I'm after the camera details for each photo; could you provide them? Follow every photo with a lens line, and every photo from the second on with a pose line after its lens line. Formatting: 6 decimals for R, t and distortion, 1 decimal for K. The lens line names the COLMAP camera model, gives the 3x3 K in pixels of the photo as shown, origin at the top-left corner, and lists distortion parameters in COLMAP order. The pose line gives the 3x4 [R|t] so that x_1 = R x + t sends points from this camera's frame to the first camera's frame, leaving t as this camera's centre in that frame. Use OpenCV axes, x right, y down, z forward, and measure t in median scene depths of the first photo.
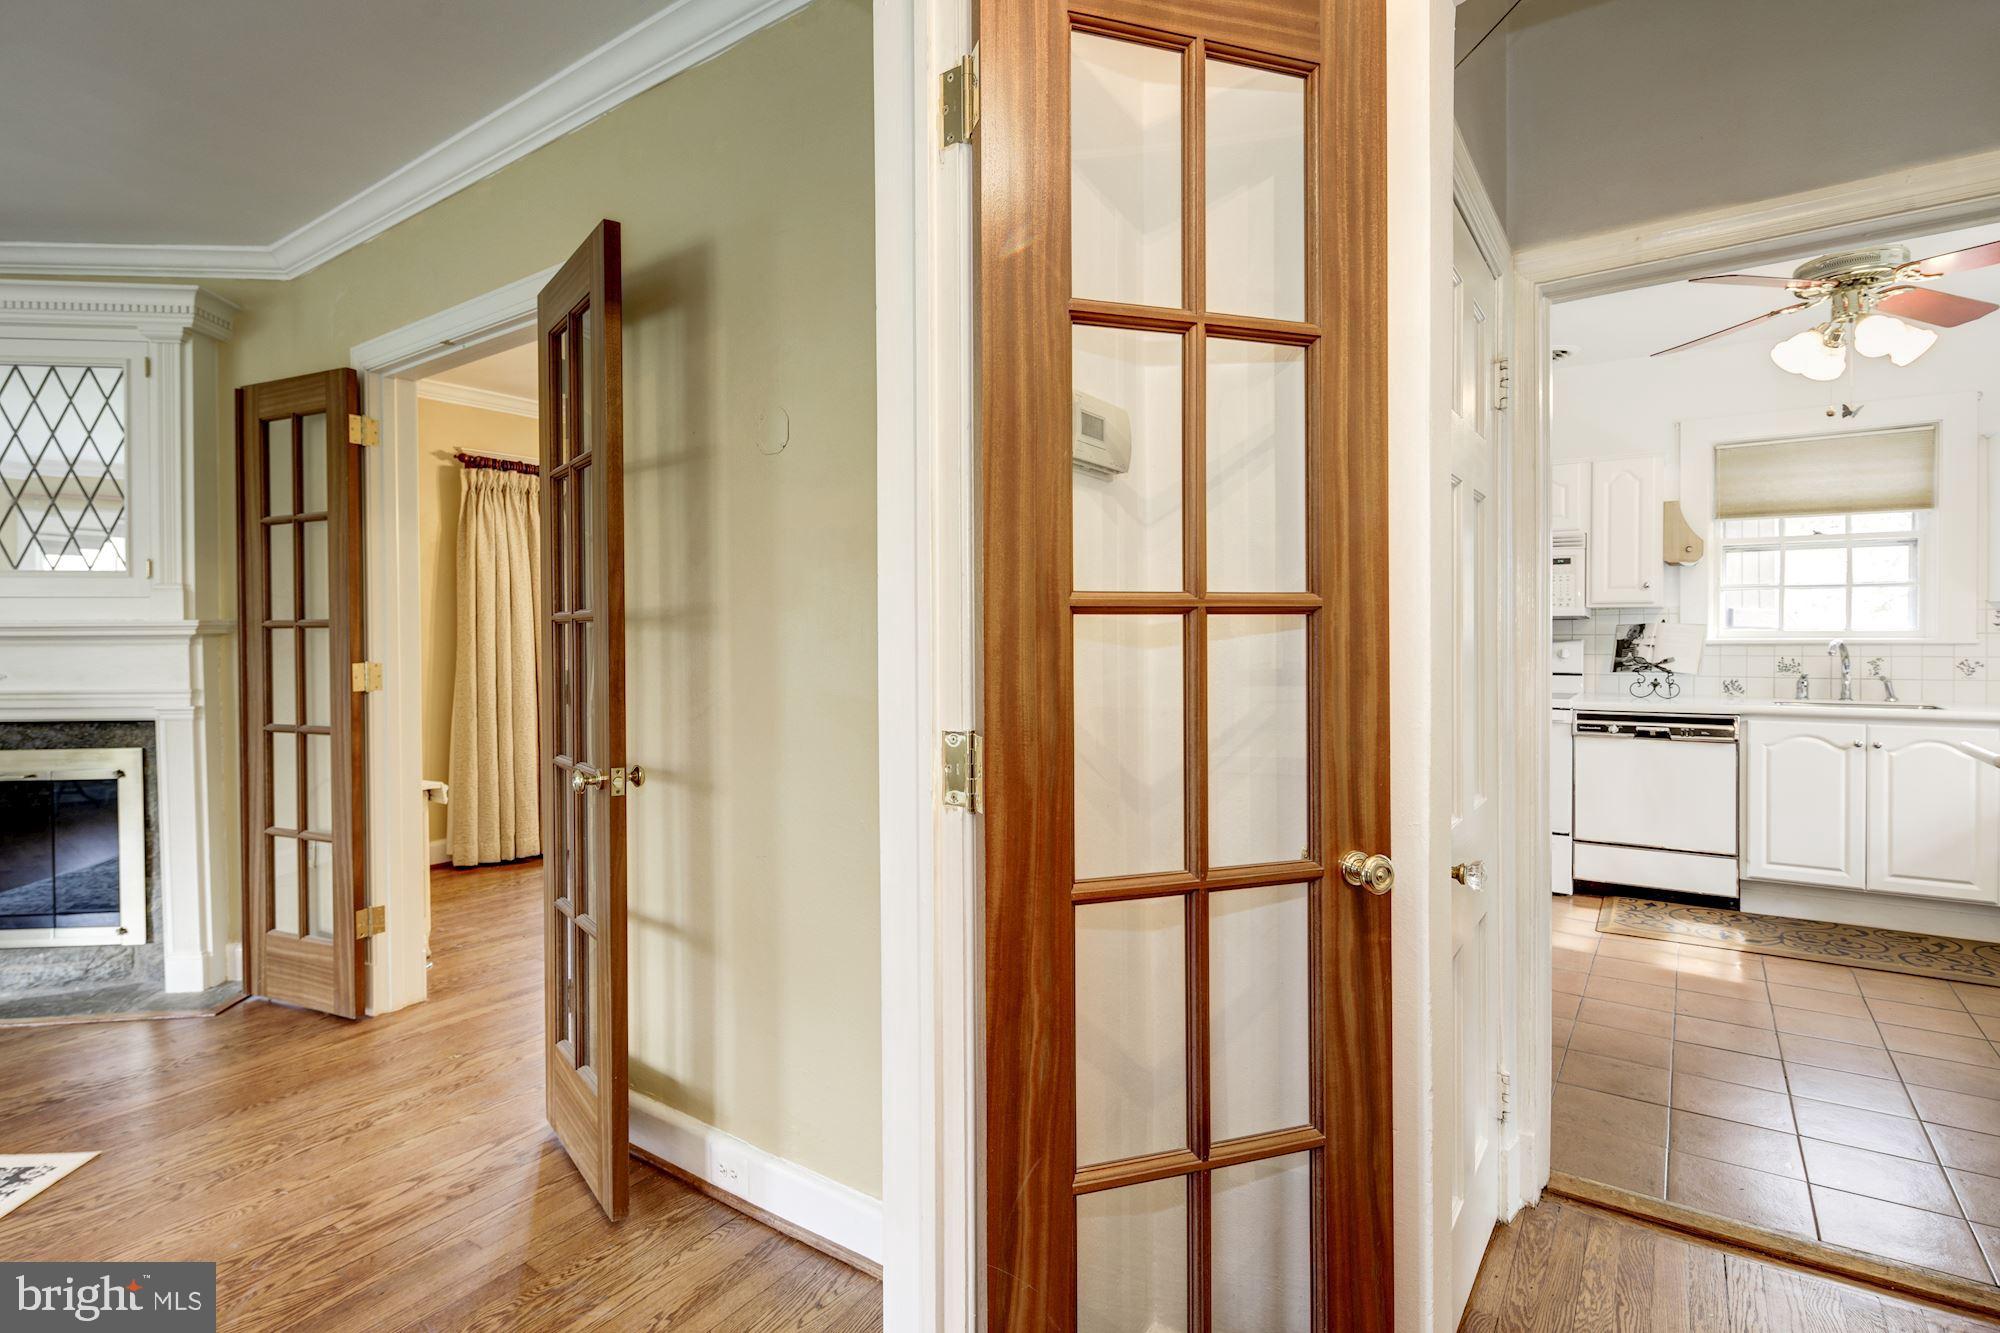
lens RADIAL K [[966.2, 0, 996.7], [0, 966.2, 646.9], [0, 0, 1]] dist [0.005391, -0.005067]
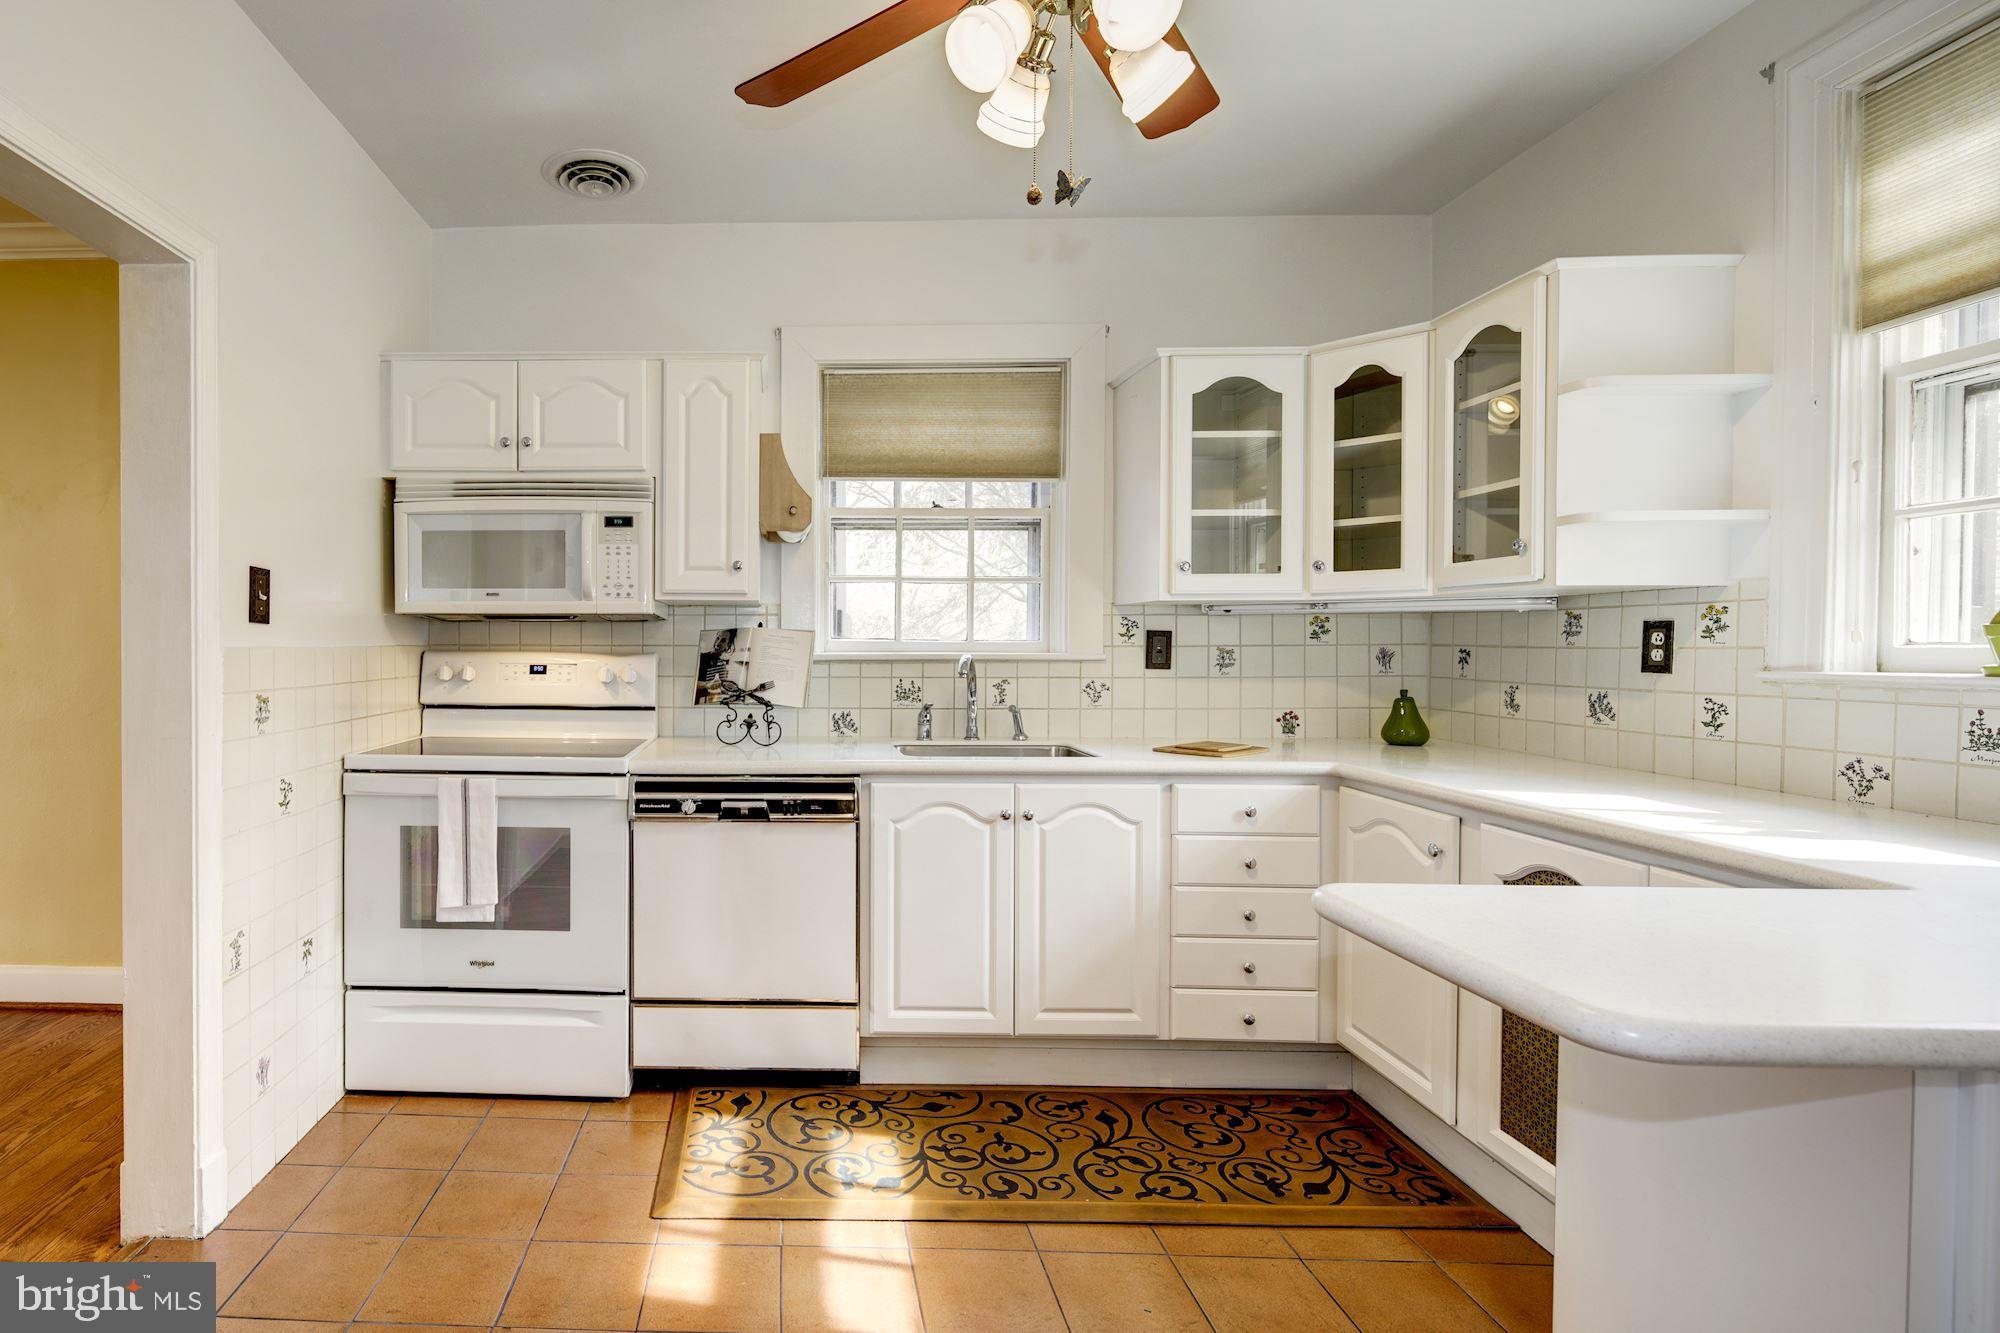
lens RADIAL K [[987.2, 0, 741.4], [0, 987.2, 658.1], [0, 0, 1]] dist [0.006088, -0.003814]
pose [[0.836973, 0.000586, 0.547244, 0.331495], [0.000791, 0.999997, -0.002280, -0.003123], [-0.547244, 0.002341, 0.836970, 0.474854]]
